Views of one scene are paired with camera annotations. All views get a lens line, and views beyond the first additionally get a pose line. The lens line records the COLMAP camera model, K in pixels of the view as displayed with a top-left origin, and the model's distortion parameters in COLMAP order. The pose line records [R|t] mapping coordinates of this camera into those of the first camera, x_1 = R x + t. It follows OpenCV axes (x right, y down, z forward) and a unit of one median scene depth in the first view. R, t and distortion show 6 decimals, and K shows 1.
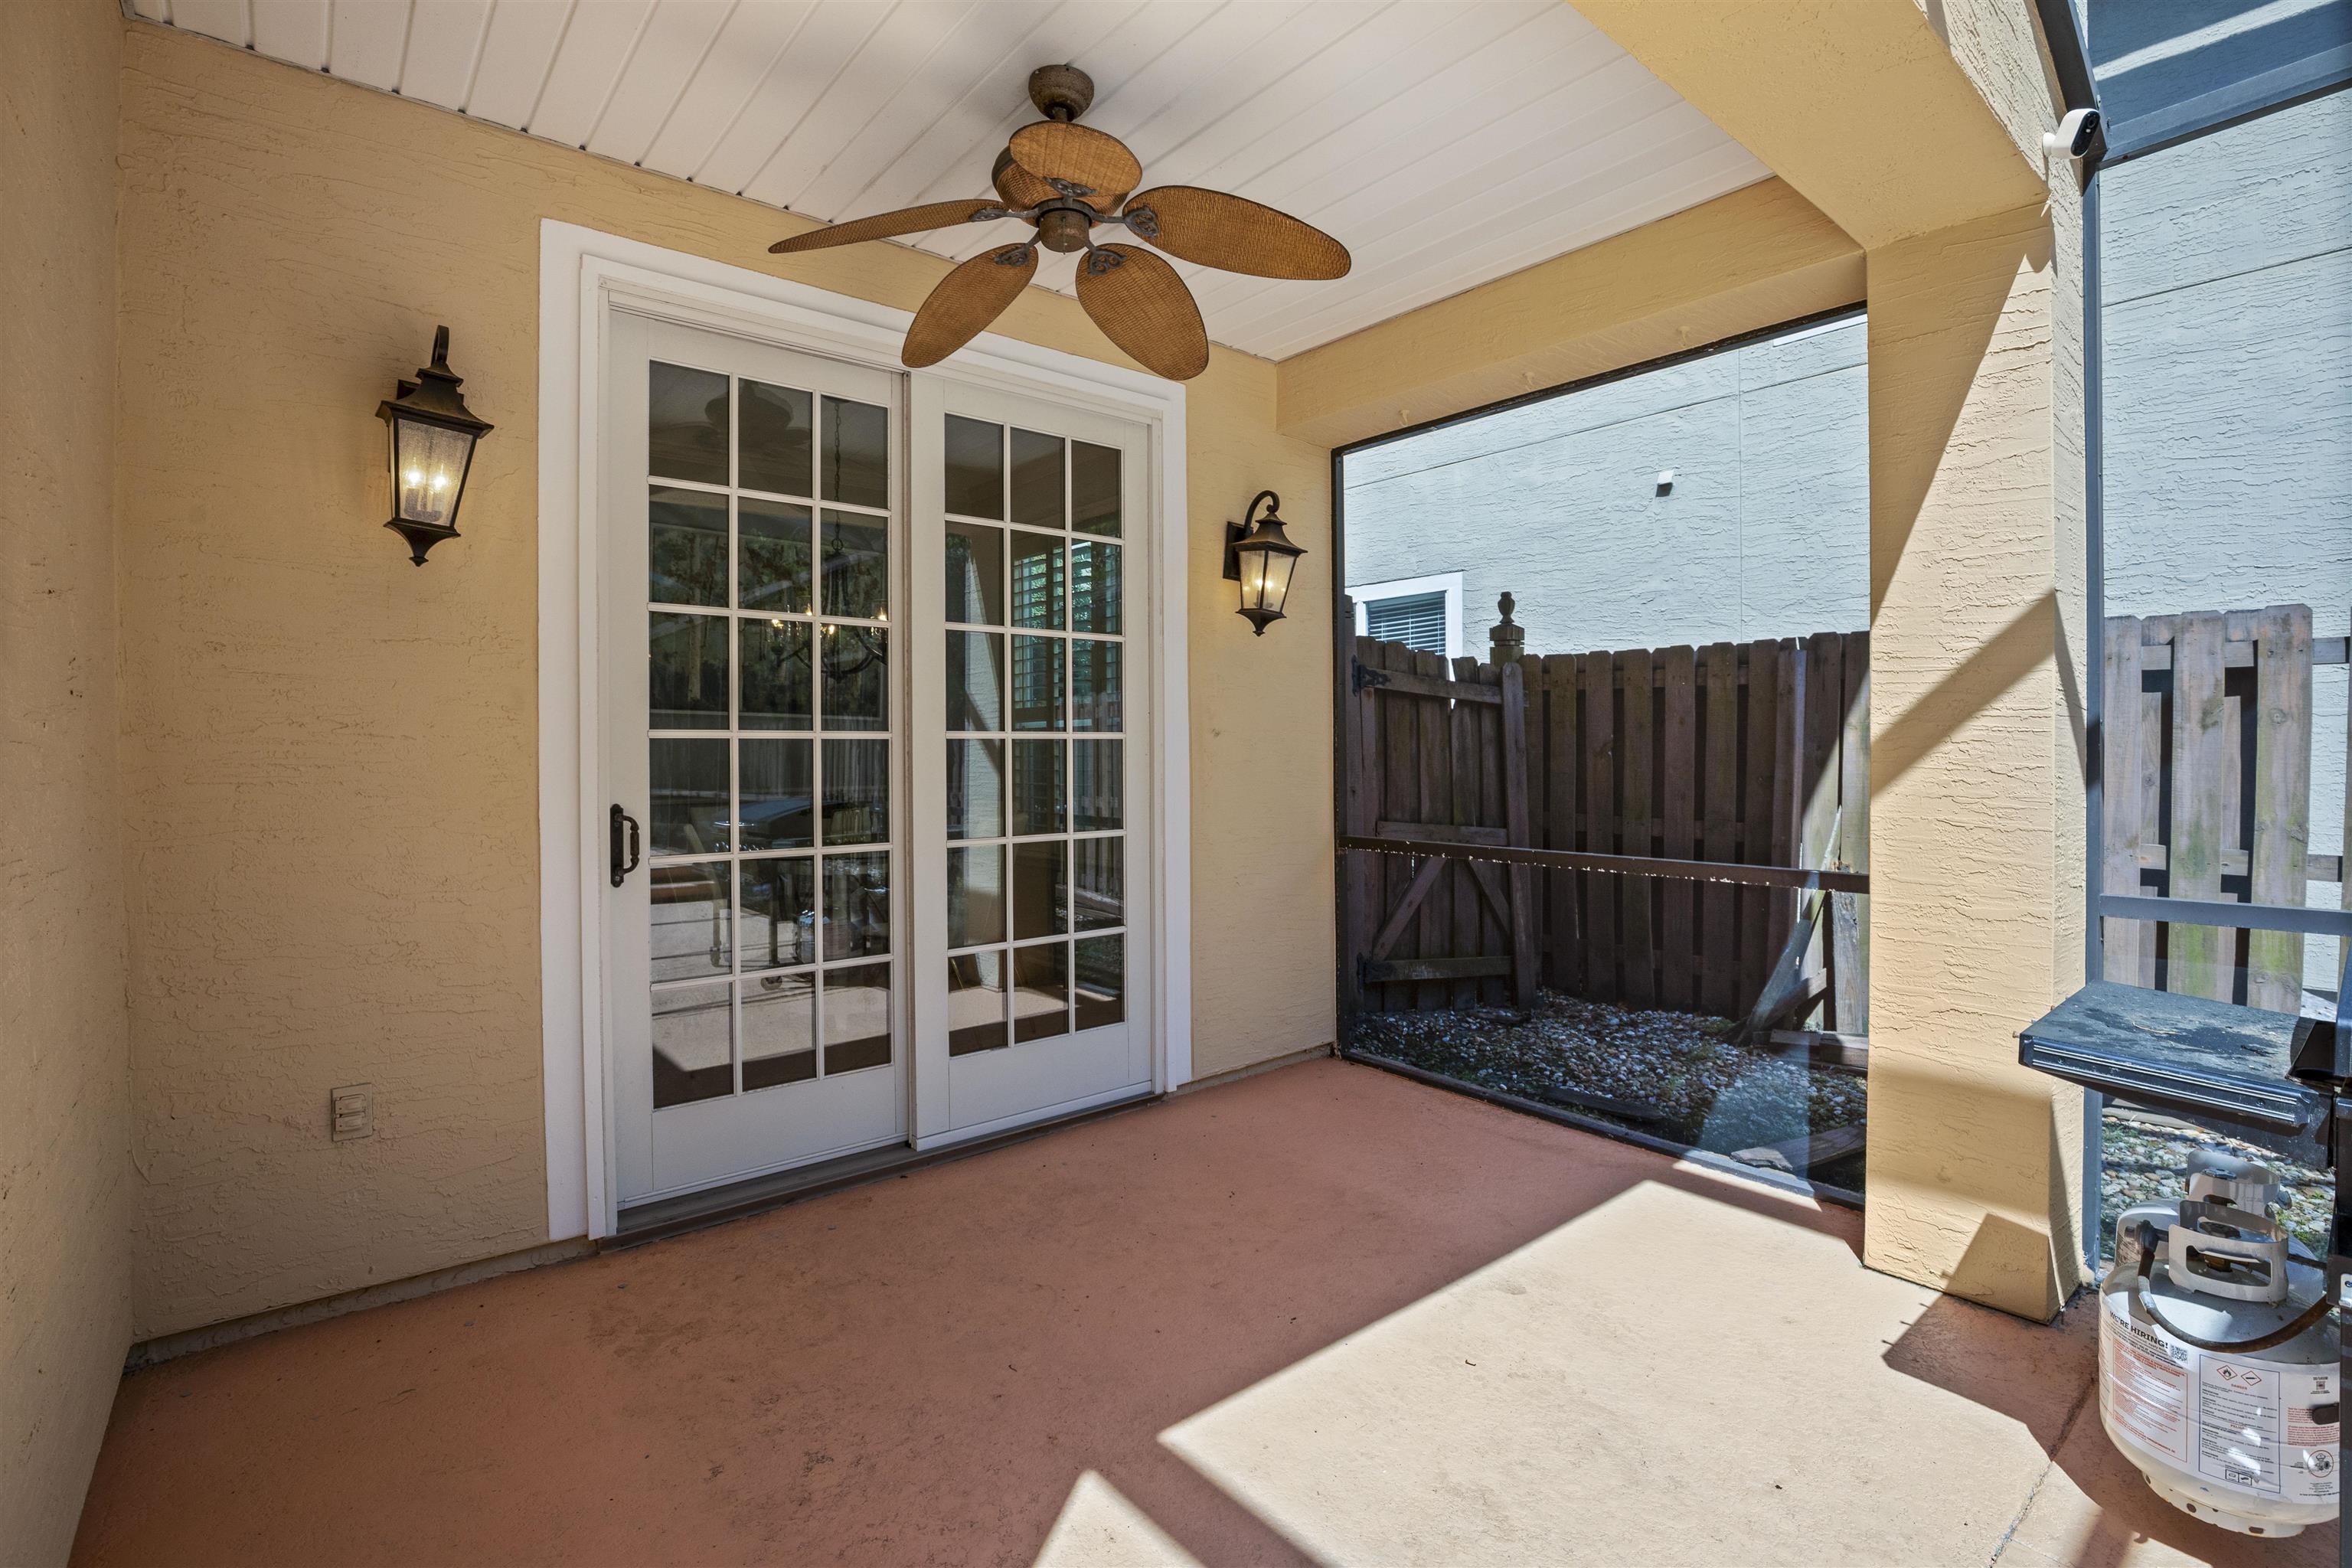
lens RADIAL K [[1090.7, 0, 1174.0], [0, 1090.7, 767.6], [0, 0, 1]] dist [-0.047664, 0.011103]
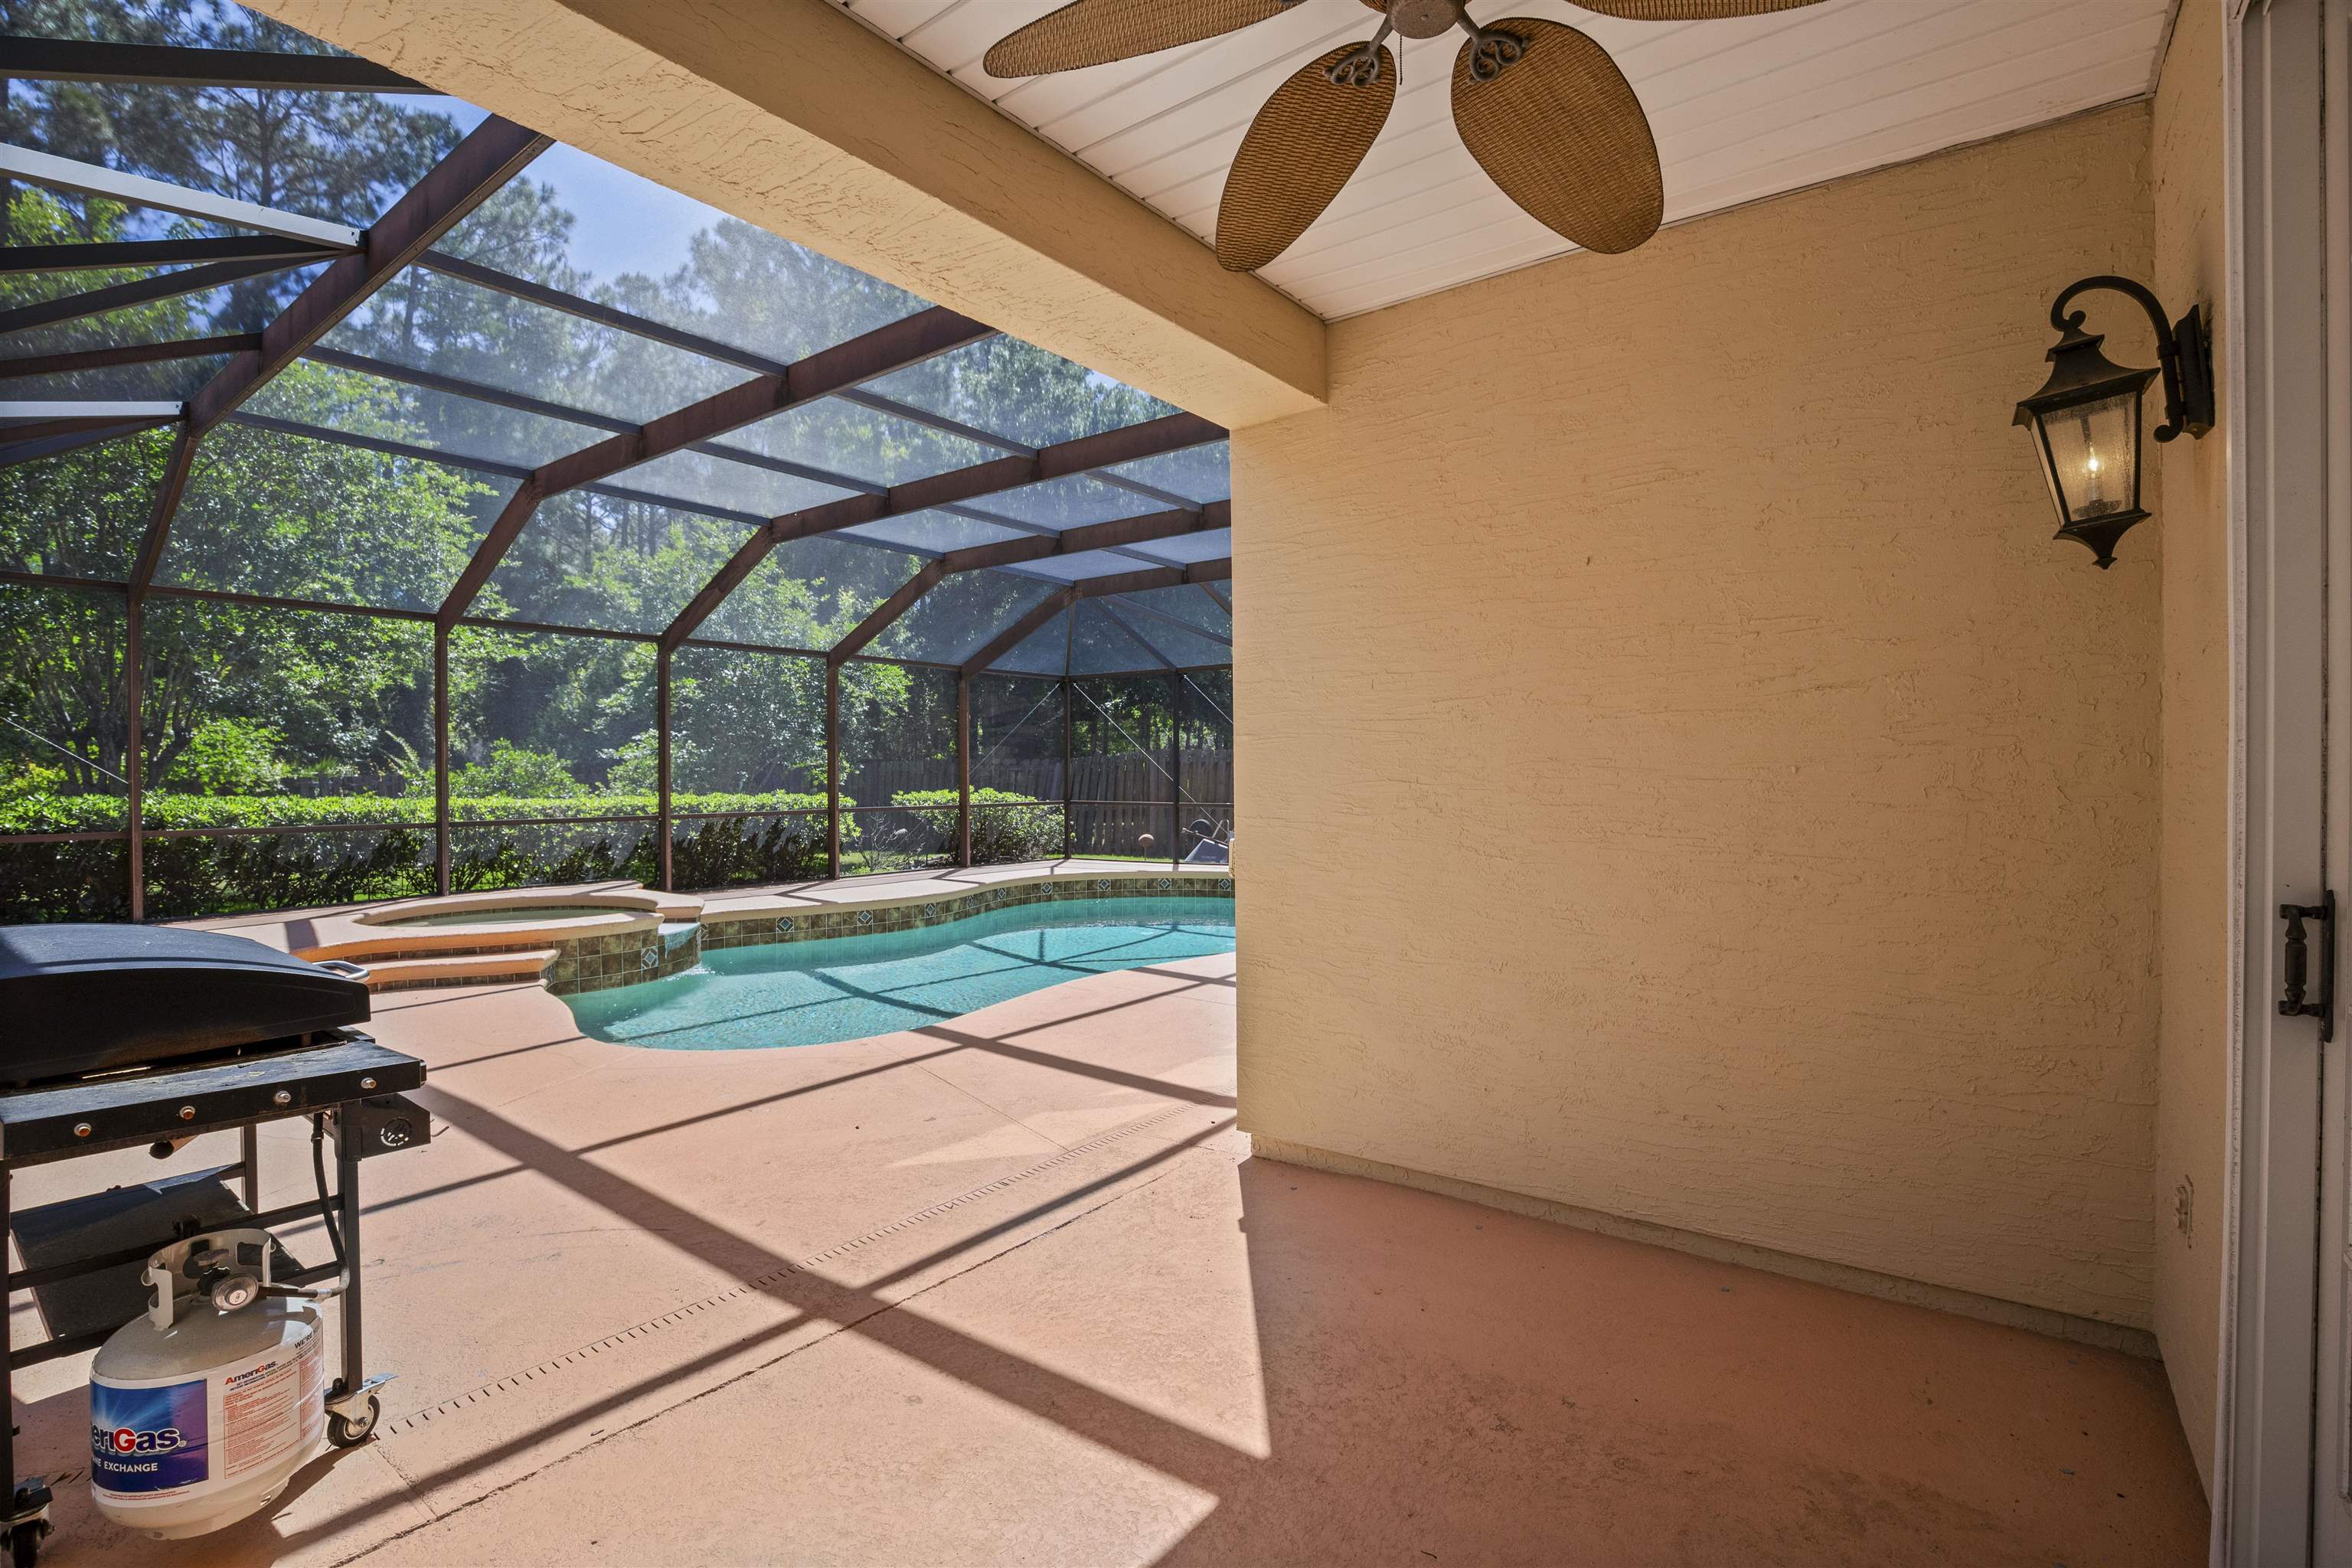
lens RADIAL K [[1090.7, 0, 1174.0], [0, 1090.7, 767.6], [0, 0, 1]] dist [-0.047664, 0.011103]
pose [[-0.972839, 0.004907, -0.231429, 0.211404], [0.001230, 0.999871, 0.016027, -0.045757], [0.231478, 0.015307, -0.972720, 1.653800]]
